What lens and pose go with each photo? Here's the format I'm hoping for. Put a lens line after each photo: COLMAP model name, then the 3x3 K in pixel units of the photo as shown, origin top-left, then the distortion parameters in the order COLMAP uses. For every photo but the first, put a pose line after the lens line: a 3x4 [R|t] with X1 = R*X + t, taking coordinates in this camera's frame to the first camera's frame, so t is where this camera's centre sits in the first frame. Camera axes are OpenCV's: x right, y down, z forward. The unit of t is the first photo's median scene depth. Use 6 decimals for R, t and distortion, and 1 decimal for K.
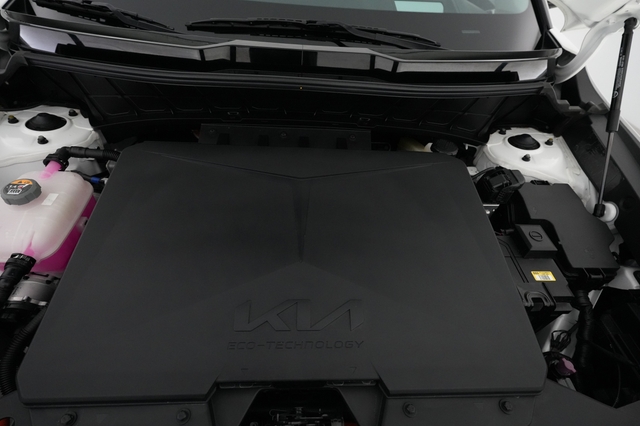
lens RADIAL K [[342.3, 0, 318.4], [0, 342.3, 212.0], [0, 0, 1]] dist [-0.003765, 0.007301]
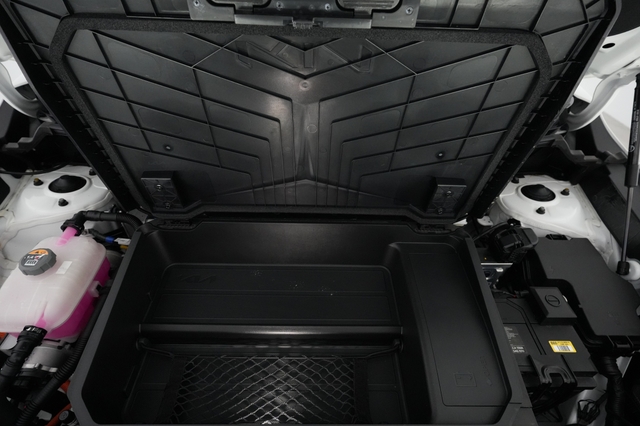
lens RADIAL K [[342.3, 0, 317.8], [0, 342.3, 211.3], [0, 0, 1]] dist [-0.003765, 0.007301]
pose [[0.998054, -0.012500, -0.061083, 0.044594], [0.008689, 0.998022, -0.062264, -0.116366], [0.061741, 0.061612, 0.996189, -0.000245]]
